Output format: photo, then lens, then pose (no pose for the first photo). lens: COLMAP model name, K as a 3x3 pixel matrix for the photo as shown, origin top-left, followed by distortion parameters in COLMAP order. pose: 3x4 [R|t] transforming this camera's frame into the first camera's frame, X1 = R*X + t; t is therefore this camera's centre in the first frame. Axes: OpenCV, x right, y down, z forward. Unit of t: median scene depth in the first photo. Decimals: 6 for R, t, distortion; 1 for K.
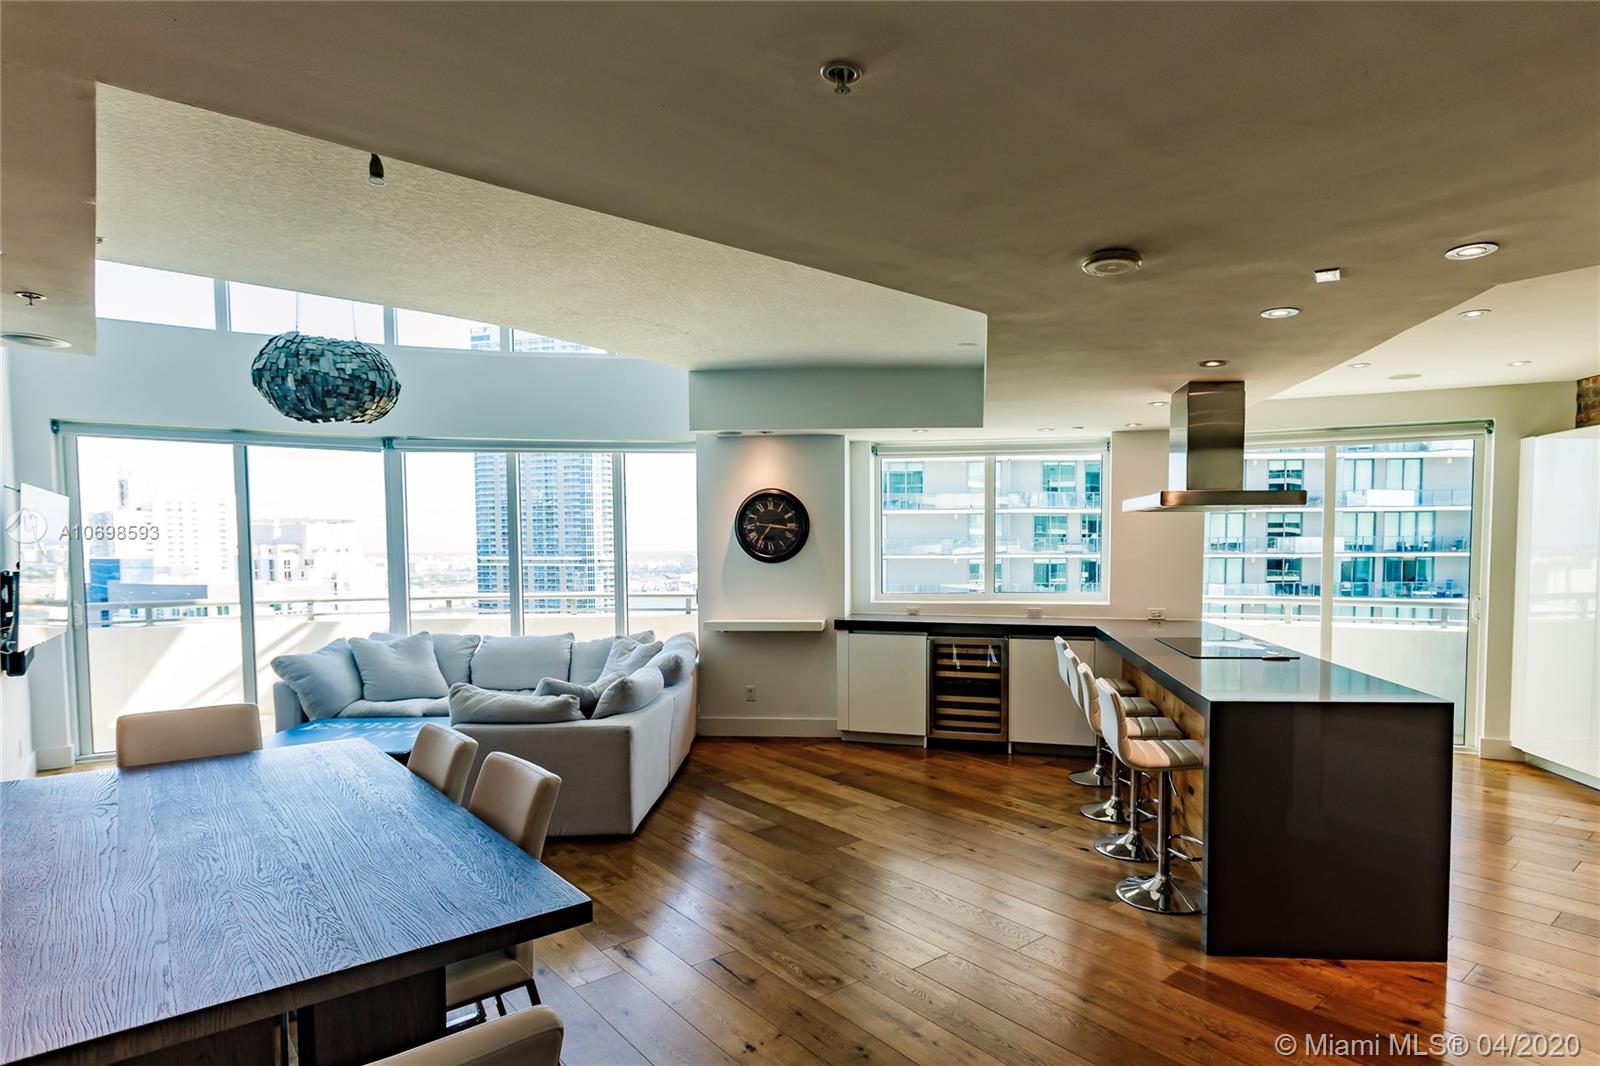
lens RADIAL K [[865.1, 0, 904.8], [0, 865.1, 571.1], [0, 0, 1]] dist [-0.000629, -0.000573]
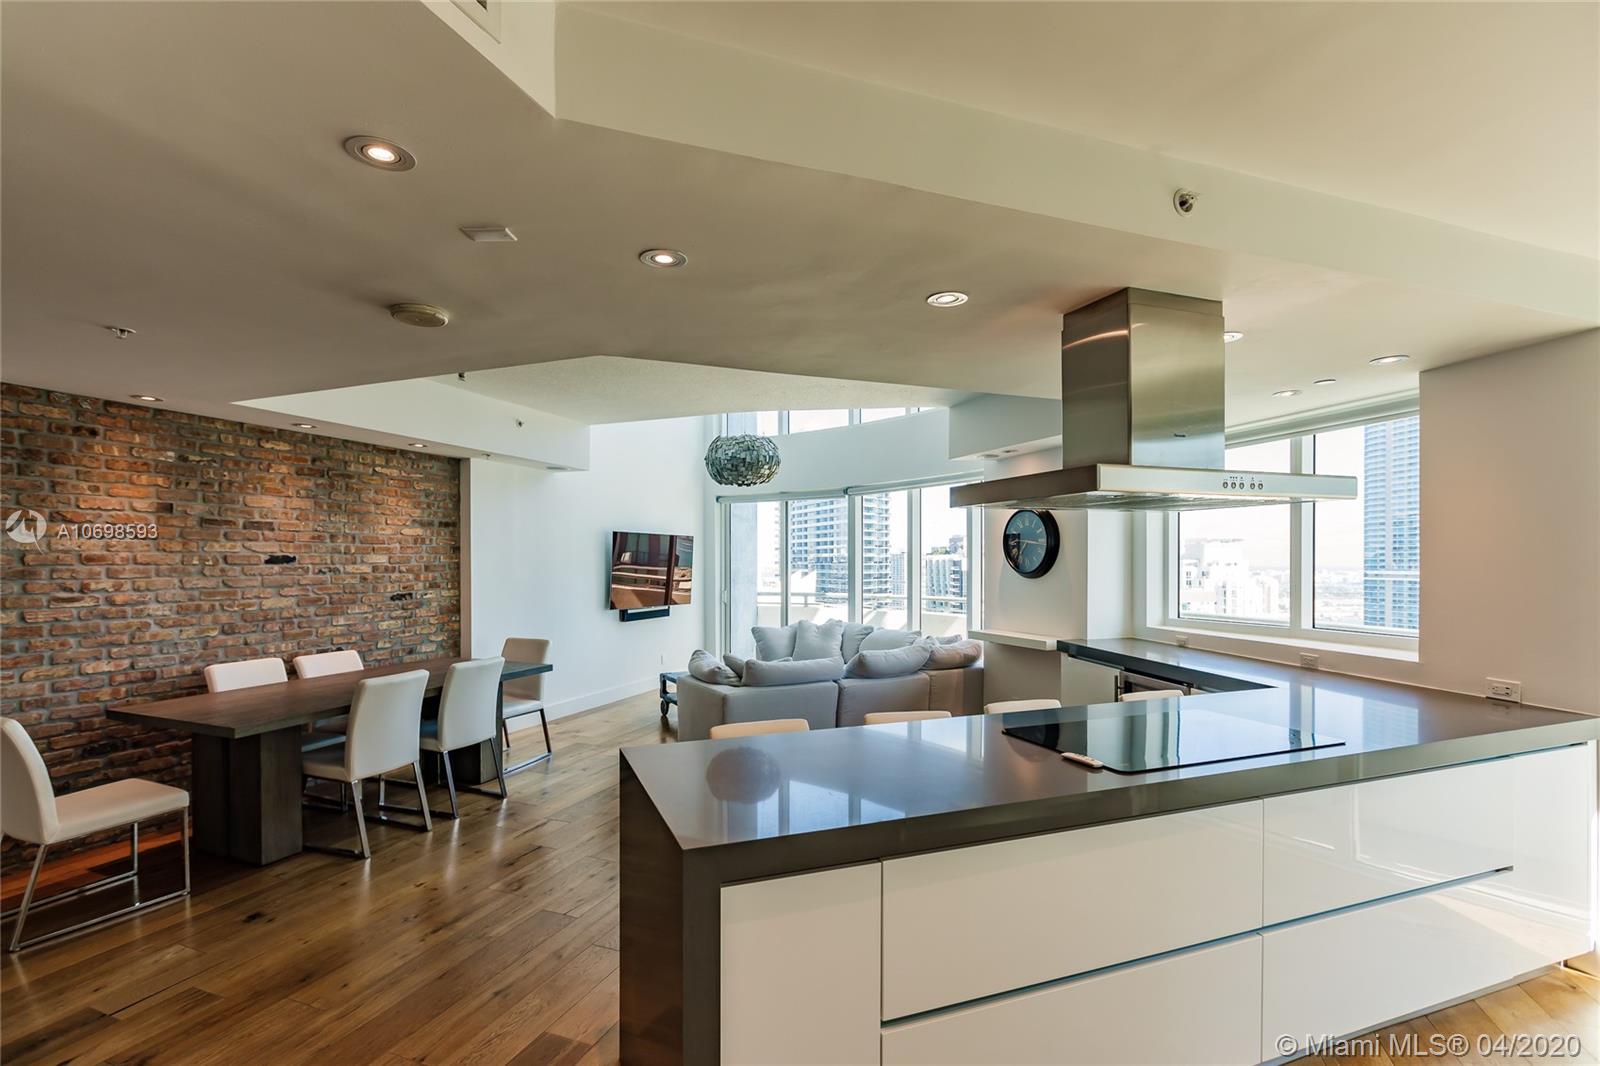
lens RADIAL K [[725.6, 0, 795.7], [0, 725.6, 552.8], [0, 0, 1]] dist [-0.001848, -0.000506]
pose [[0.425586, -0.008969, -0.904873, 0.493398], [-0.027303, 0.999368, -0.022747, -0.012225], [0.904506, 0.034387, 0.425073, 0.398690]]
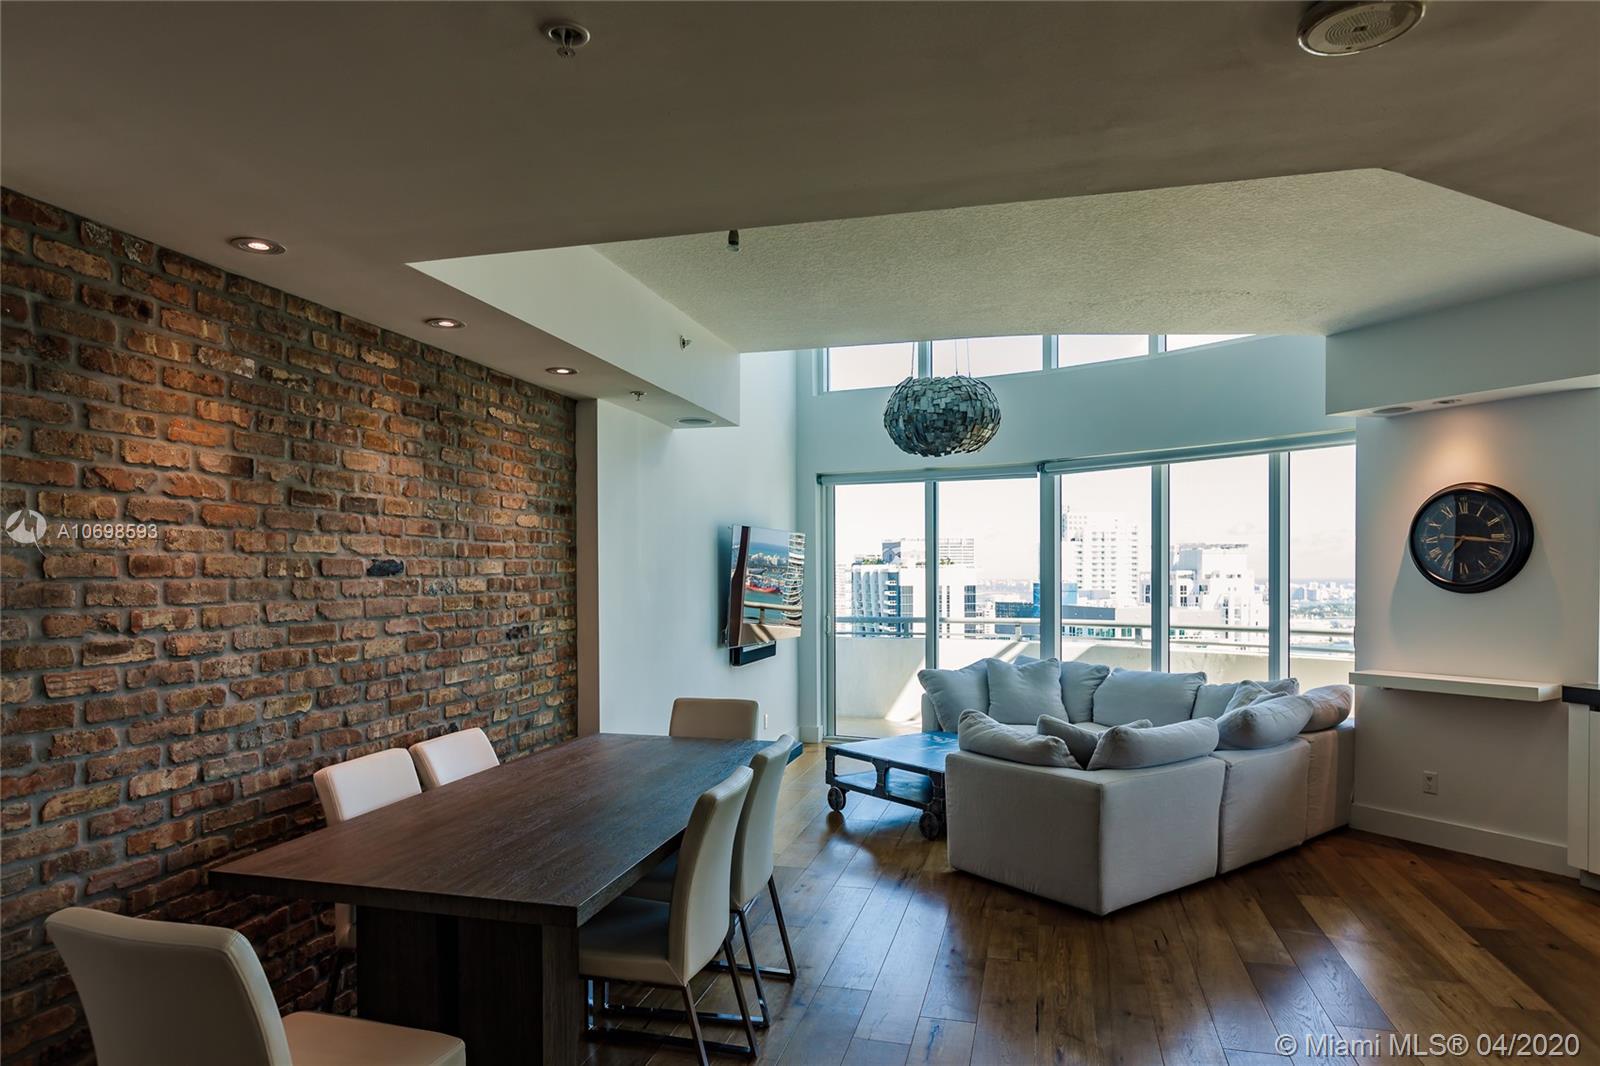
lens RADIAL K [[983.3, 0, 799.4], [0, 983.3, 570.5], [0, 0, 1]] dist [-0.002156, 0.000231]
pose [[0.541449, -0.003318, -0.840727, 0.208291], [-0.021672, 0.999605, -0.017902, -0.002227], [0.840454, 0.027913, 0.541163, 0.152170]]
